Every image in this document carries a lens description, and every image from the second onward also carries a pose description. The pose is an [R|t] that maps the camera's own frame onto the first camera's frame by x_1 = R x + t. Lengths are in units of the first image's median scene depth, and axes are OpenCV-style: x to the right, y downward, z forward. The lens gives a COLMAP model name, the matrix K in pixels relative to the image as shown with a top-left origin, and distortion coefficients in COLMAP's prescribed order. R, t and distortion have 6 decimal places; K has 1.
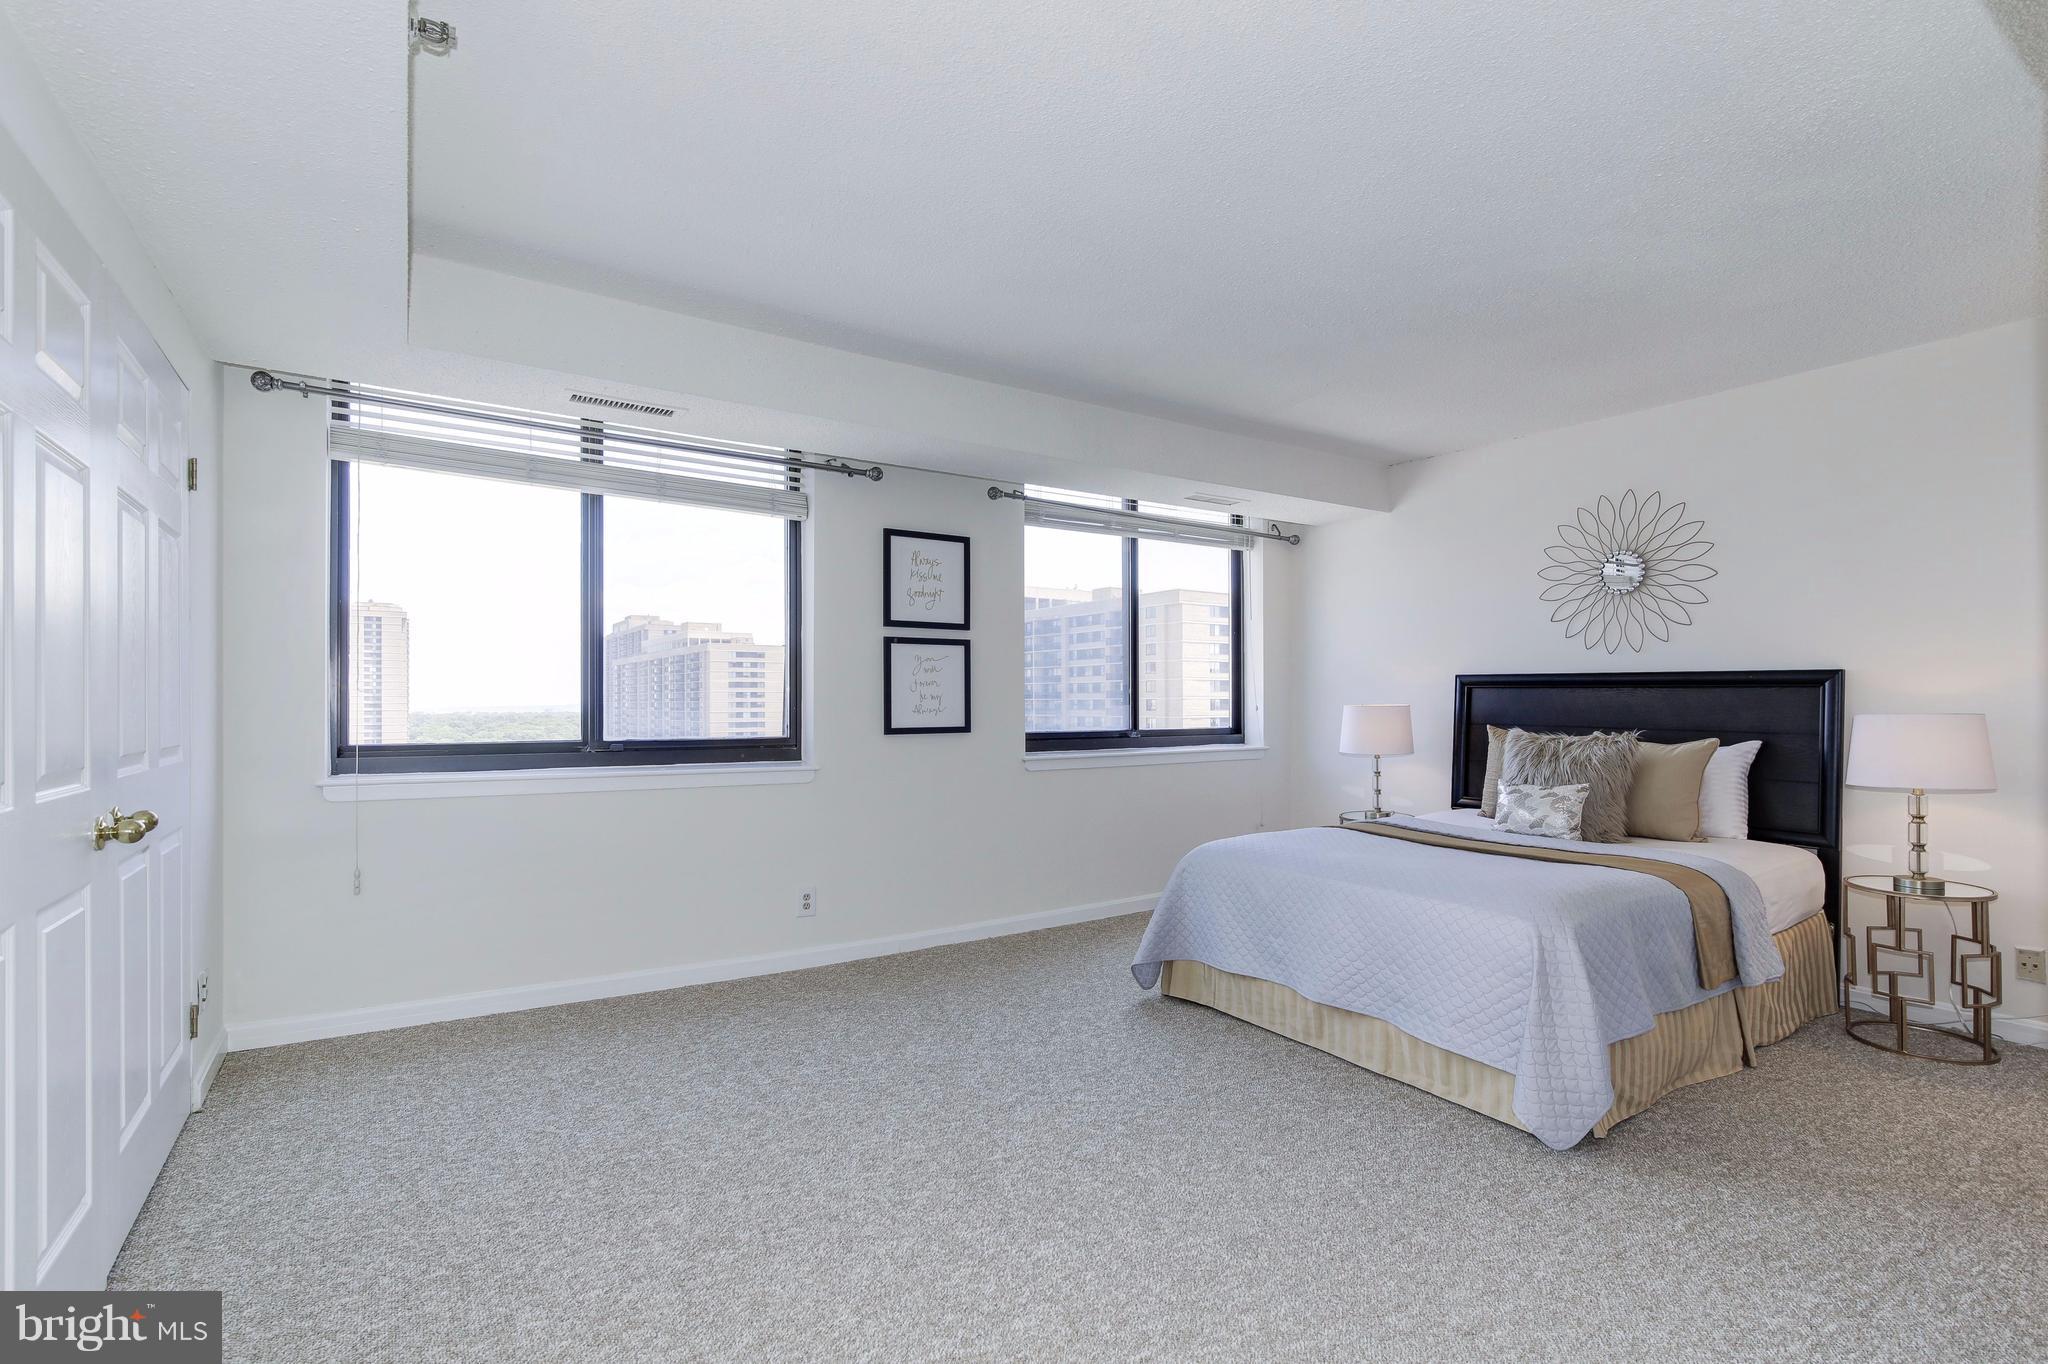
lens RADIAL K [[924.5, 0, 1021.2], [0, 924.5, 686.0], [0, 0, 1]] dist [-0.003068, -0.000165]
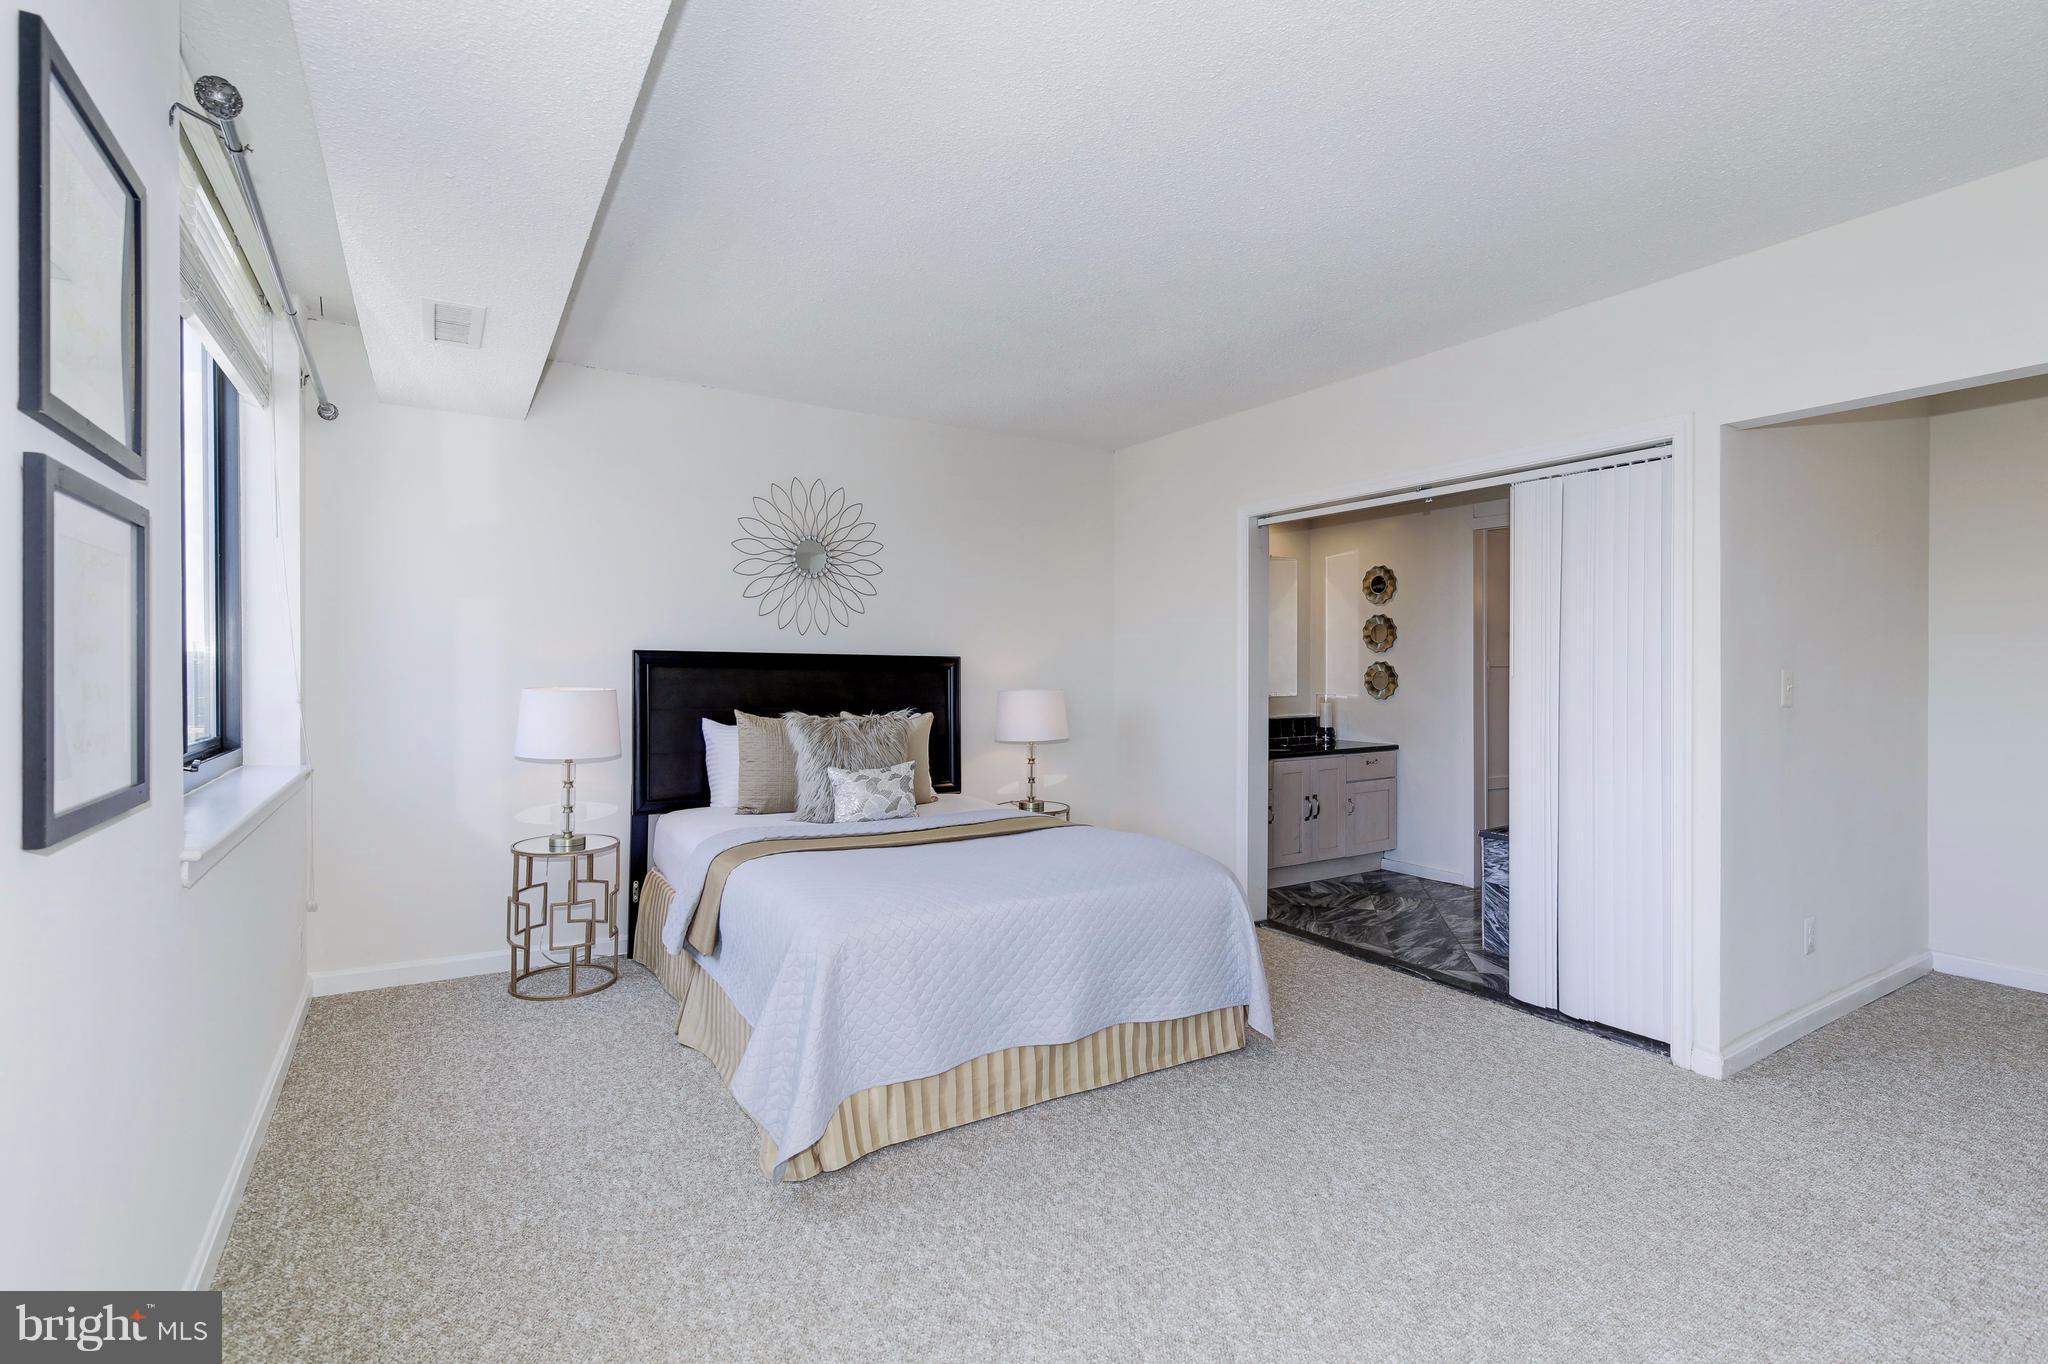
lens RADIAL K [[929.3, 0, 1027.8], [0, 929.3, 674.3], [0, 0, 1]] dist [-0.002813, -0.000263]
pose [[0.032684, -0.004322, 0.999456, -0.404092], [-0.016844, 0.999846, 0.004875, -0.000859], [-0.999324, -0.016994, 0.032606, 0.764878]]
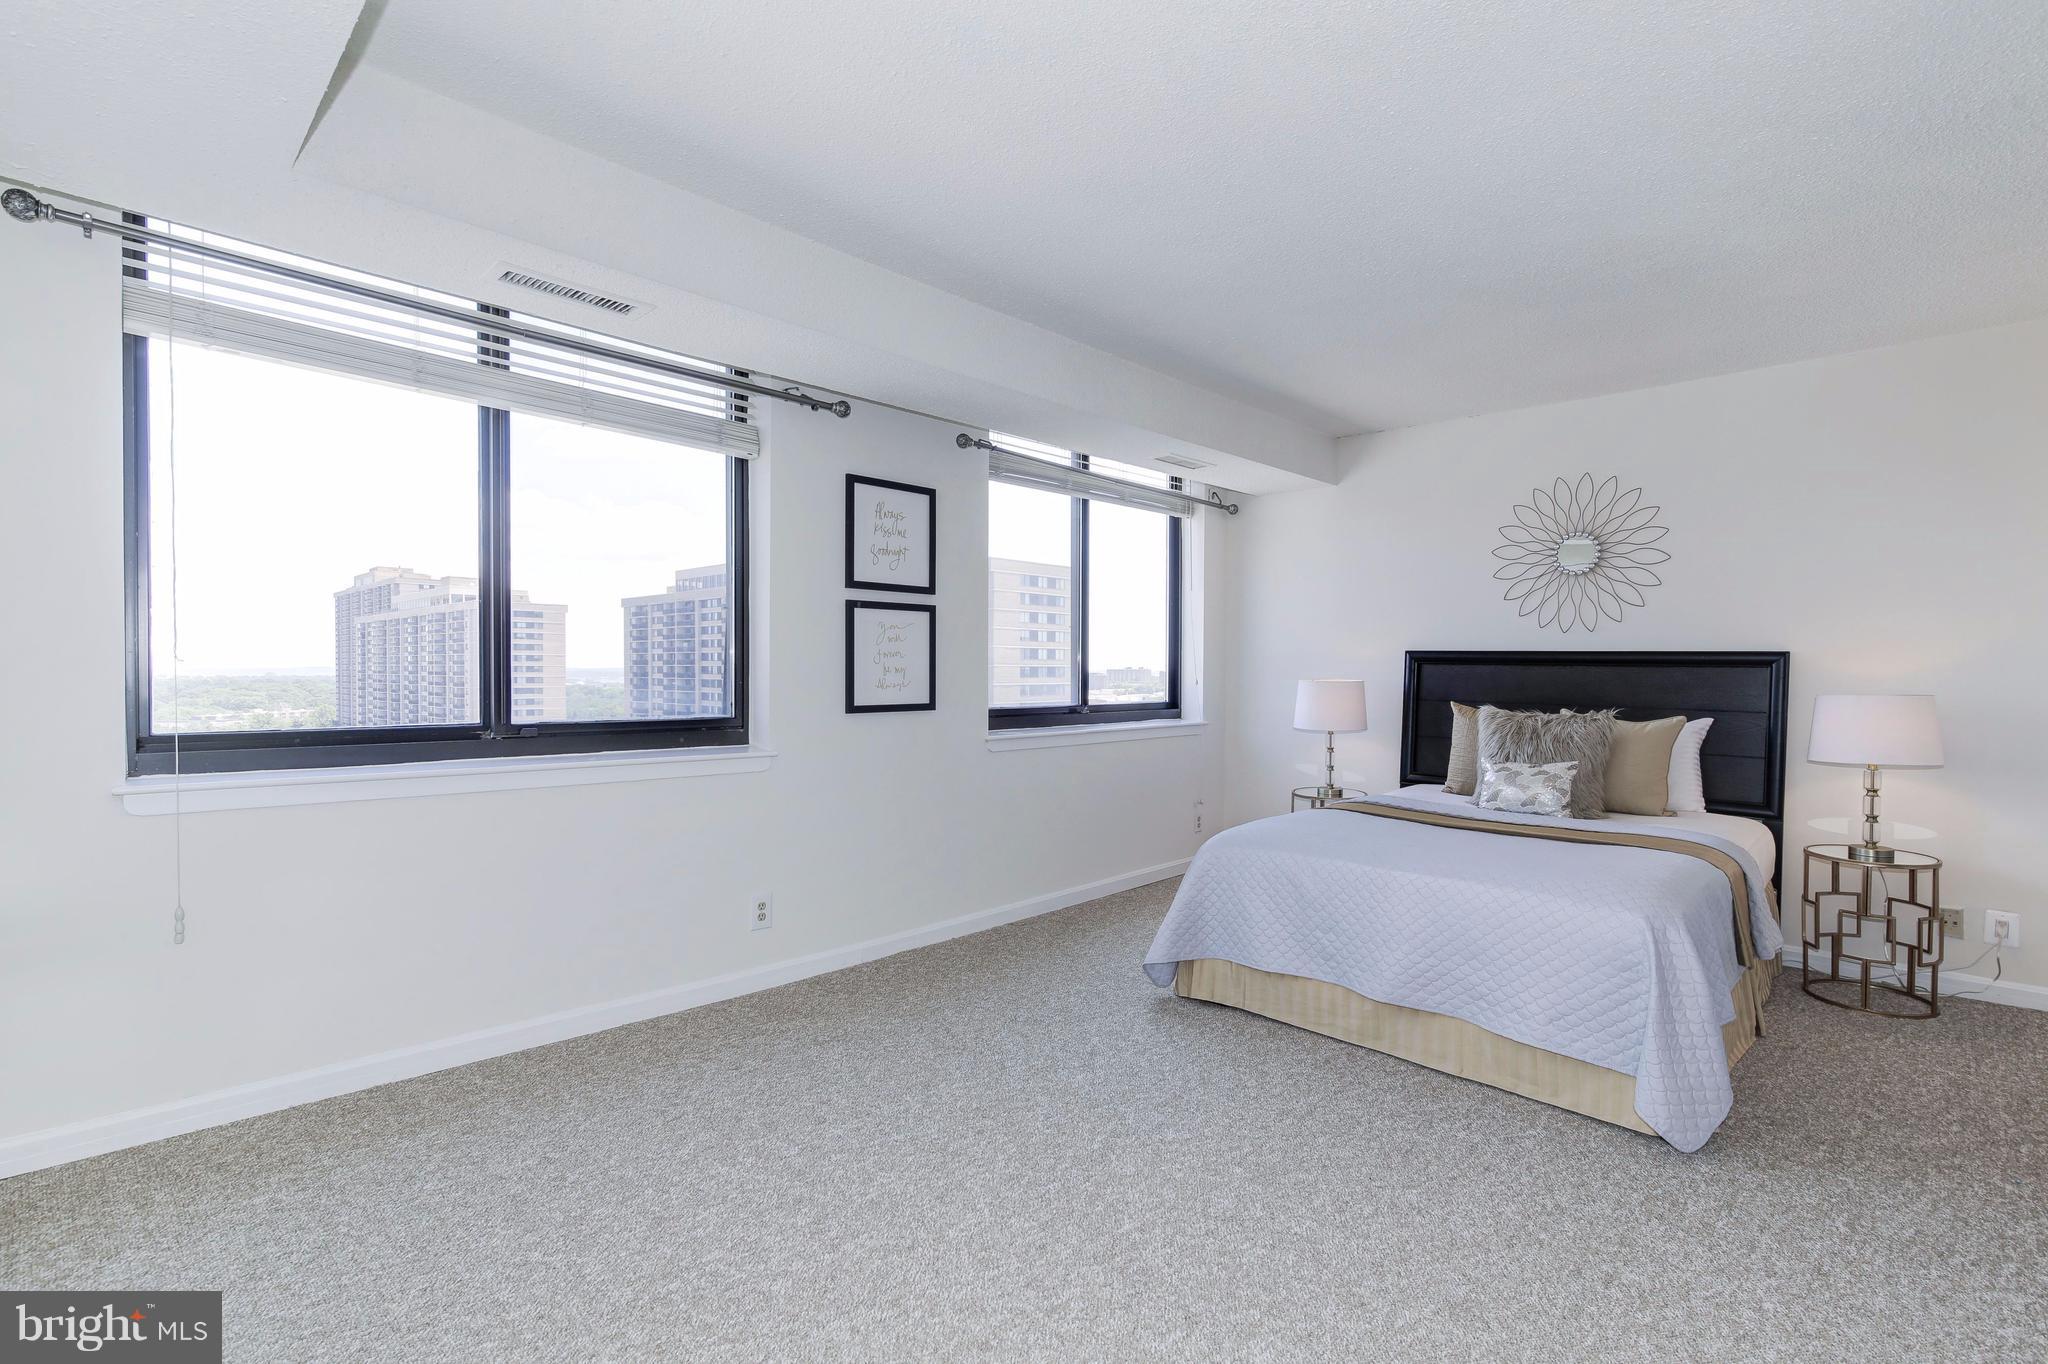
lens RADIAL K [[929.3, 0, 1027.8], [0, 929.3, 674.3], [0, 0, 1]] dist [-0.002813, -0.000263]
pose [[0.977499, 0.006185, 0.210850, -0.173616], [-0.011062, 0.999698, 0.021960, -0.004963], [-0.210650, -0.023798, 0.977272, 0.122913]]
